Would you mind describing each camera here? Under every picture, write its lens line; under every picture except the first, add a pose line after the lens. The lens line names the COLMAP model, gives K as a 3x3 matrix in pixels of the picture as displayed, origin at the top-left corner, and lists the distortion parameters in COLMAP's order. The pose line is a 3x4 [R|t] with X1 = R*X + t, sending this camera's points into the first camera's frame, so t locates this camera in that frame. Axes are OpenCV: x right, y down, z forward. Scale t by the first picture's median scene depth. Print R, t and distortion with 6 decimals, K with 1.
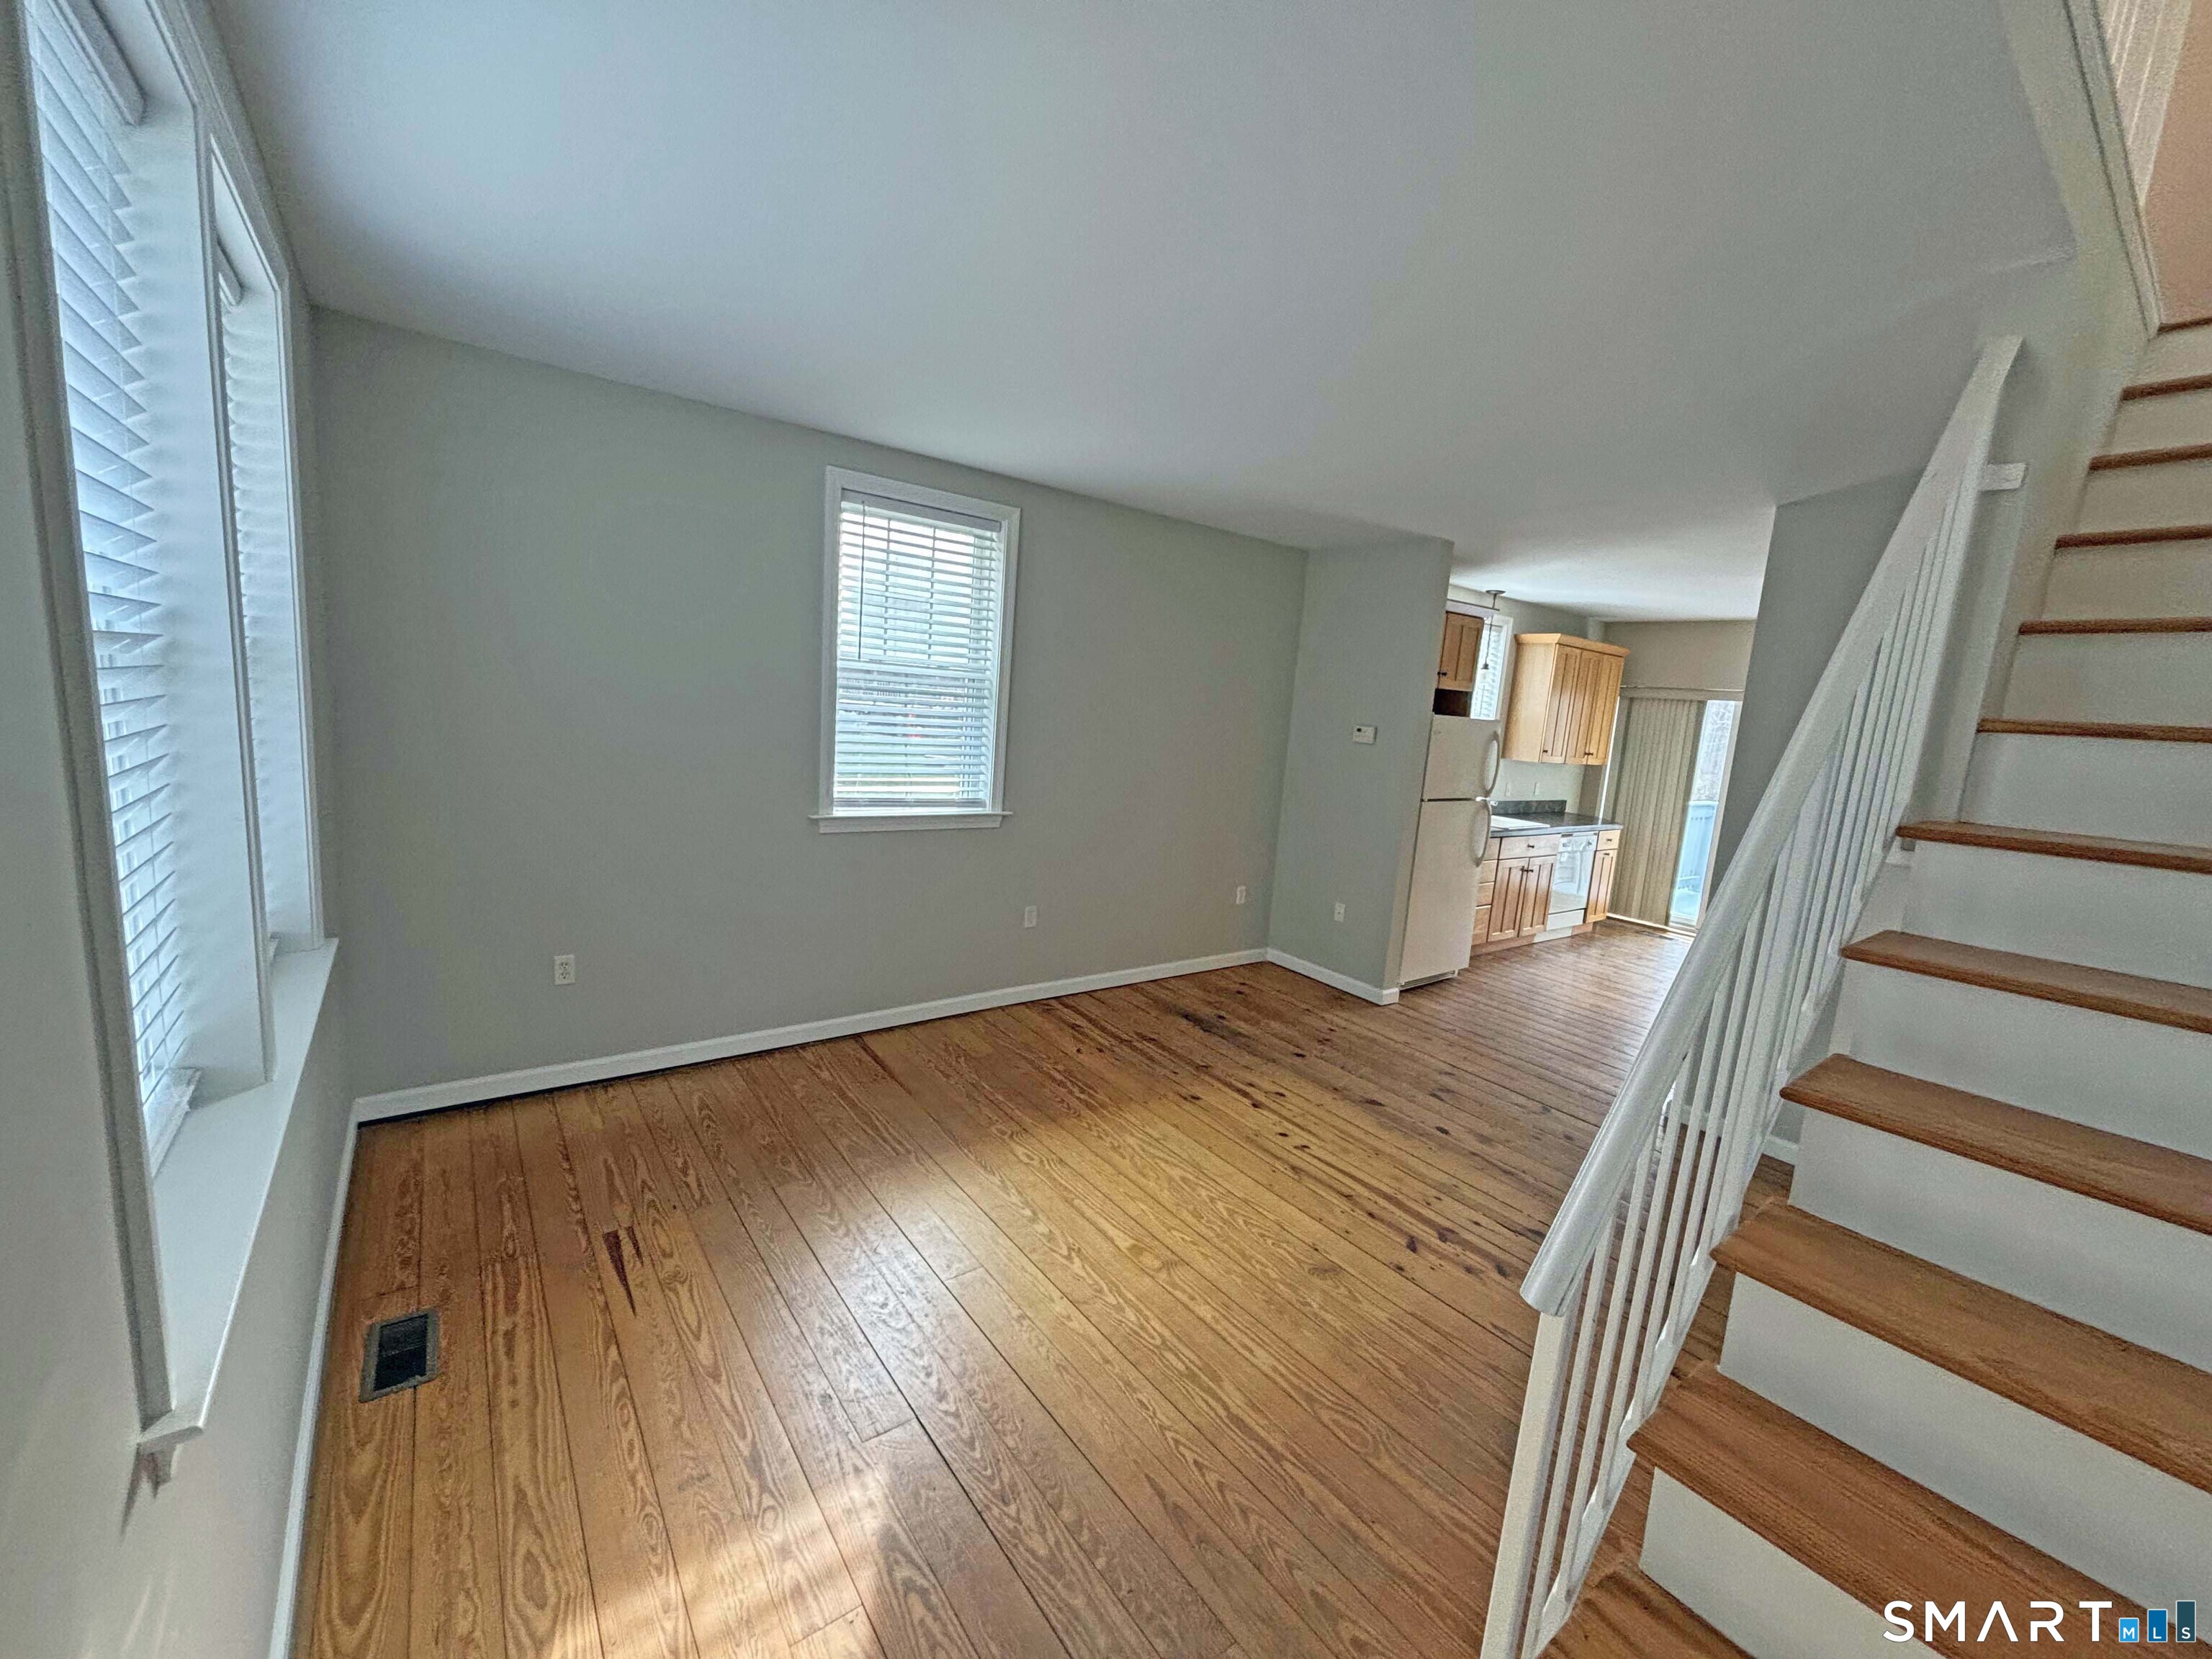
lens RADIAL K [[892.5, 0, 1122.2], [0, 892.5, 836.6], [0, 0, 1]] dist [0.012482, -0.001051]
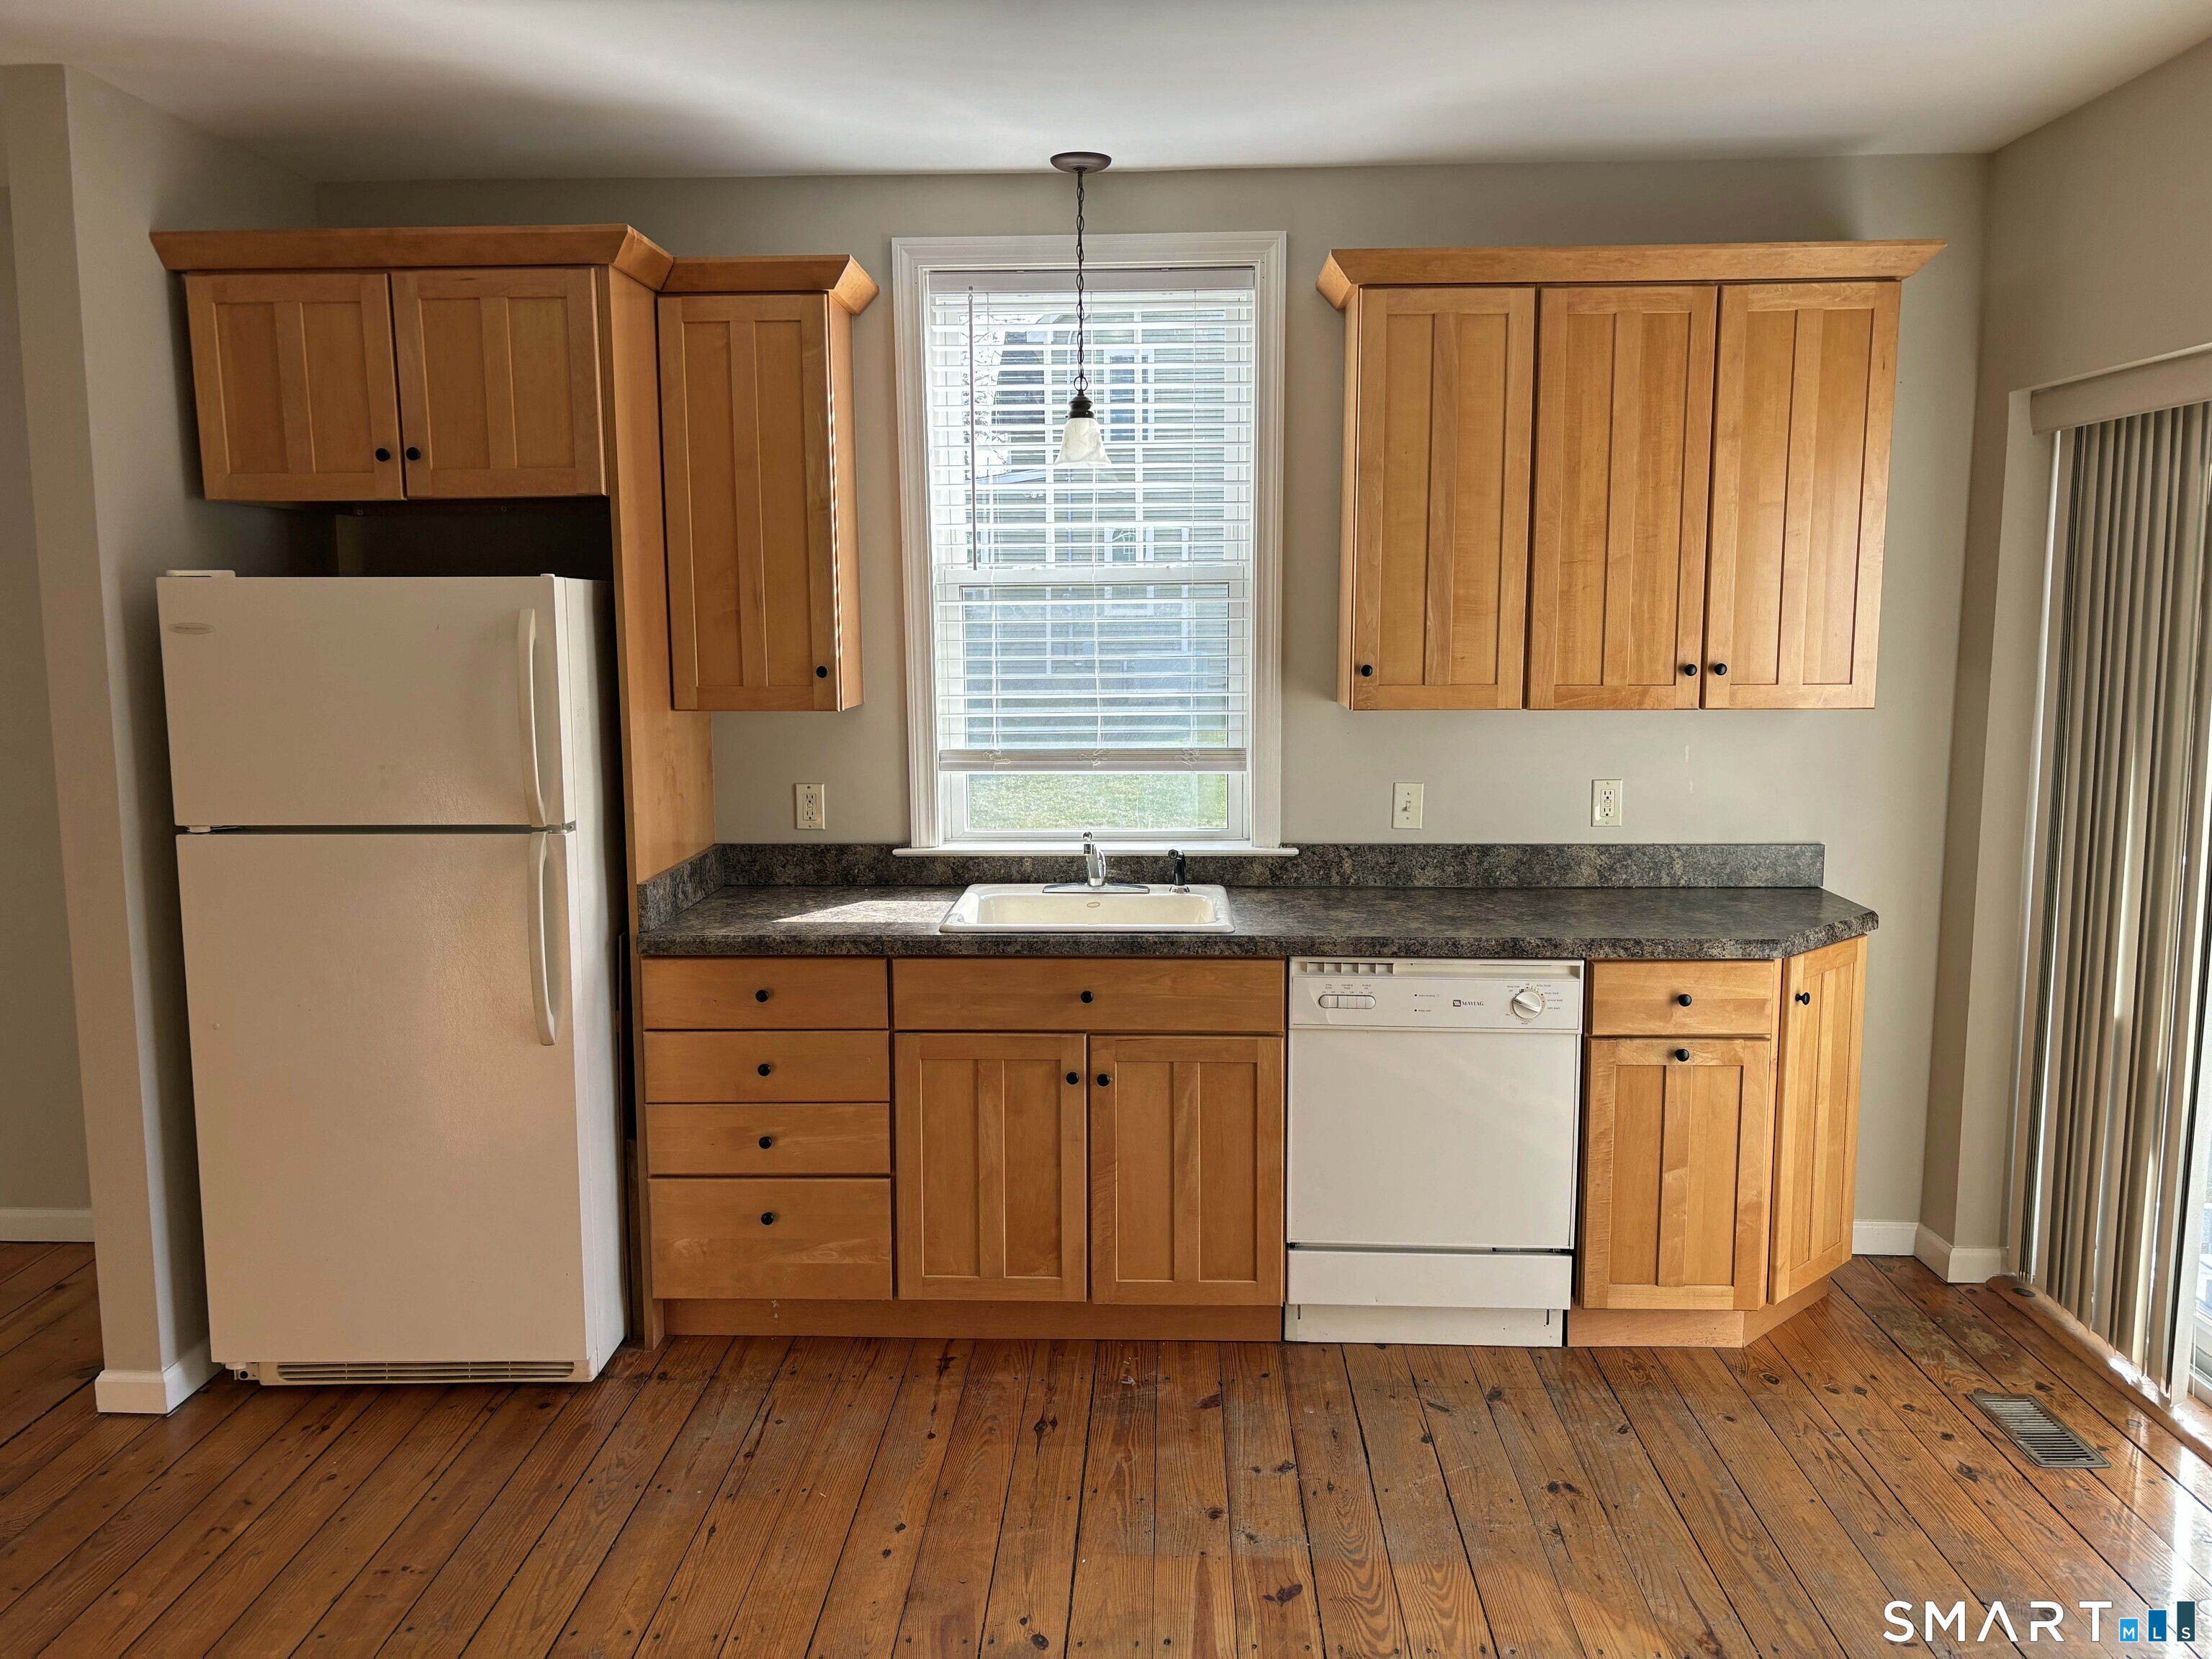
lens RADIAL K [[1681.8, 0, 1110.3], [0, 1681.8, 820.9], [0, 0, 1]] dist [0.063026, -0.049683]
pose [[0.769946, -0.004422, -0.638093, 1.225186], [-0.034487, 0.998226, -0.048531, -0.028880], [0.637176, 0.059372, 0.768428, 0.862166]]
